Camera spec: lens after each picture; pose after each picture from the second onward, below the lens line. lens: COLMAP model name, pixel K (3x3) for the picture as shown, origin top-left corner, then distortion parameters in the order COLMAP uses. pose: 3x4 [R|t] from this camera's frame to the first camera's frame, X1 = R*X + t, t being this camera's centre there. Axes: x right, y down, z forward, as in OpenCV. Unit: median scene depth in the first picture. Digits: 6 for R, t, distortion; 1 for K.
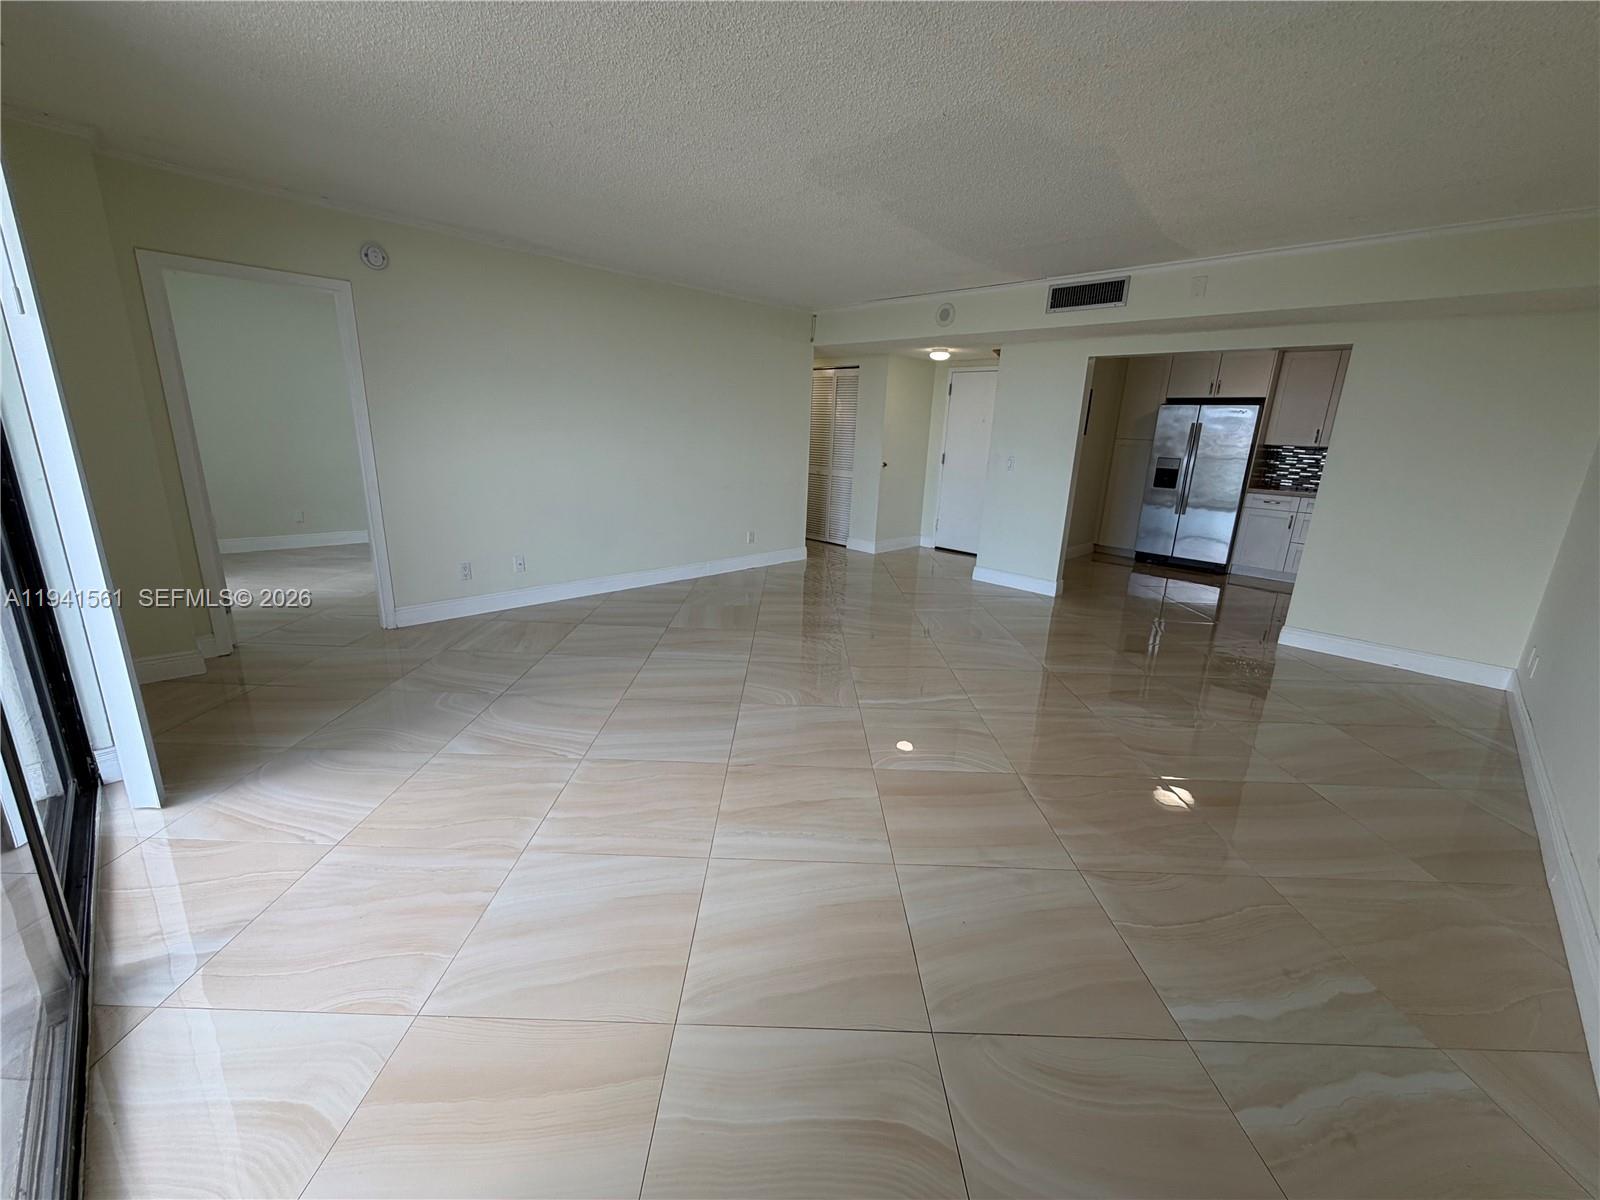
lens RADIAL K [[646.2, 0, 801.5], [0, 646.2, 598.9], [0, 0, 1]] dist [-0.000610, -0.000032]
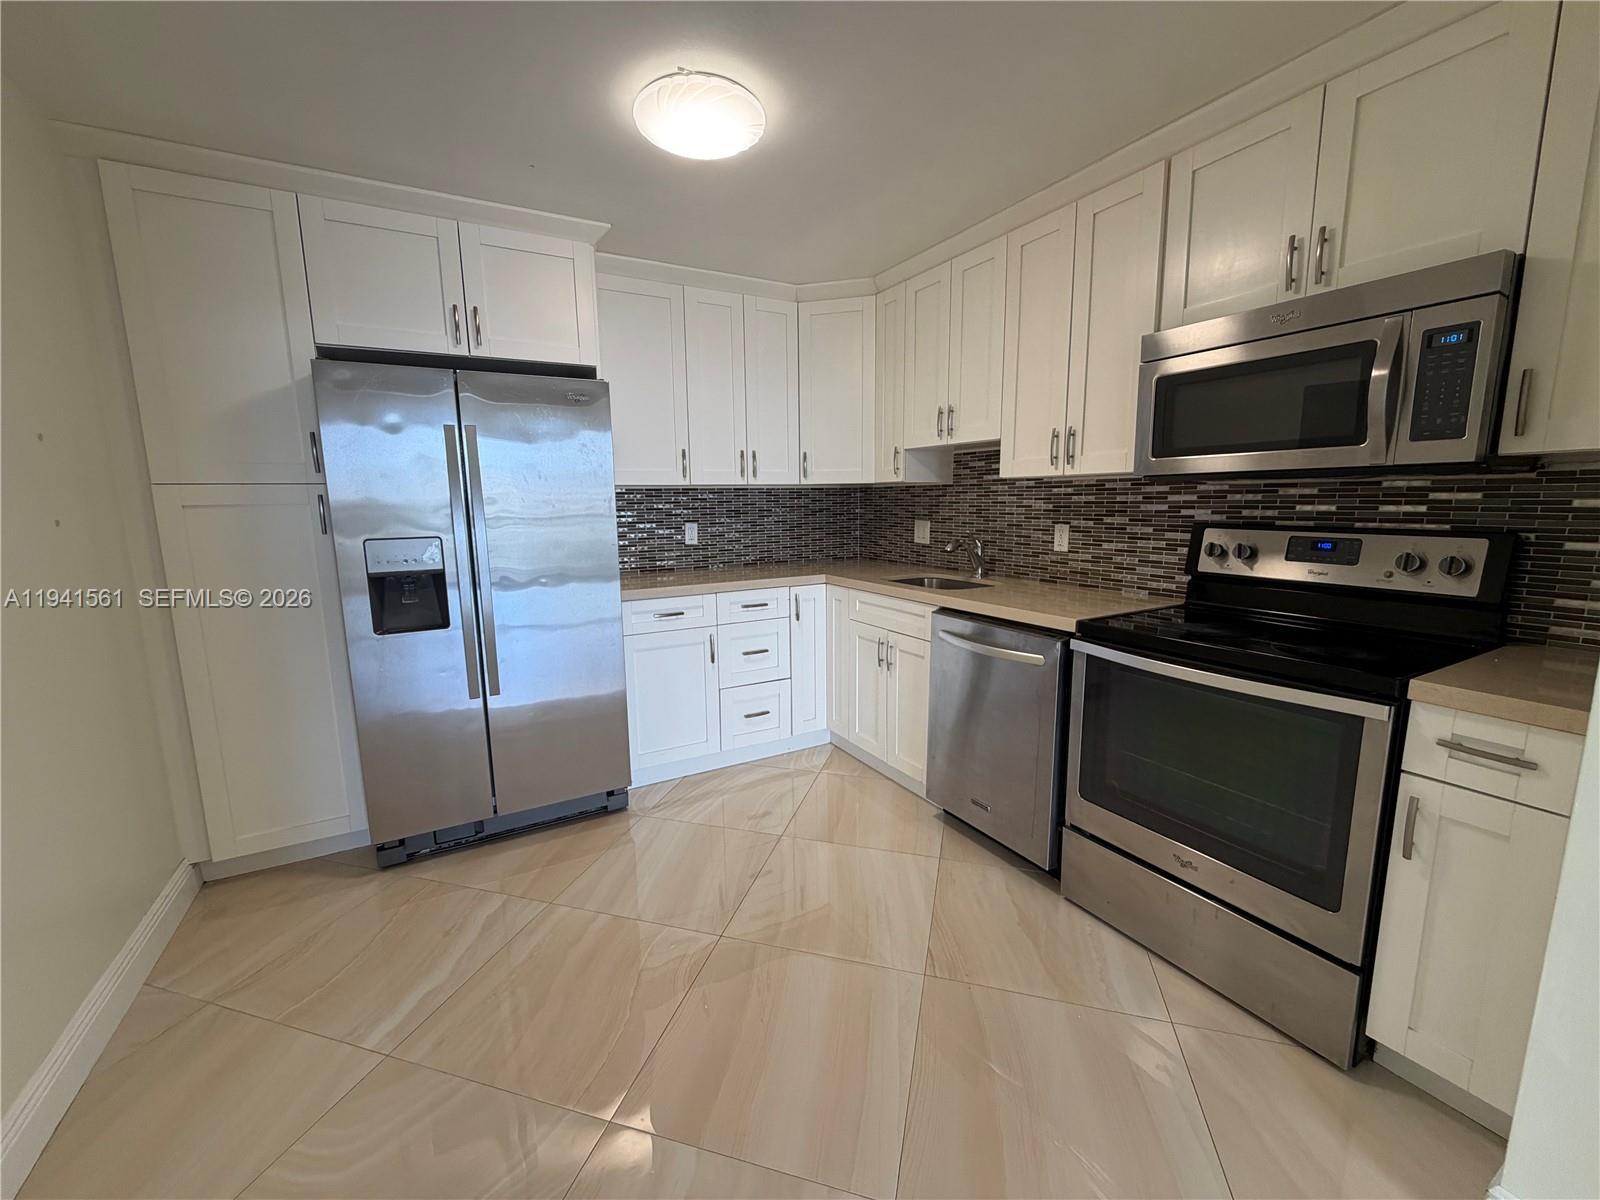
lens RADIAL K [[646.2, 0, 800.5], [0, 646.2, 596.1], [0, 0, 1]] dist [-0.000610, -0.000032]
pose [[0.278923, -0.183232, 0.942671, 0.337054], [0.268251, 0.957419, 0.106727, -0.177269], [-0.922086, 0.223104, 0.316198, 0.754280]]
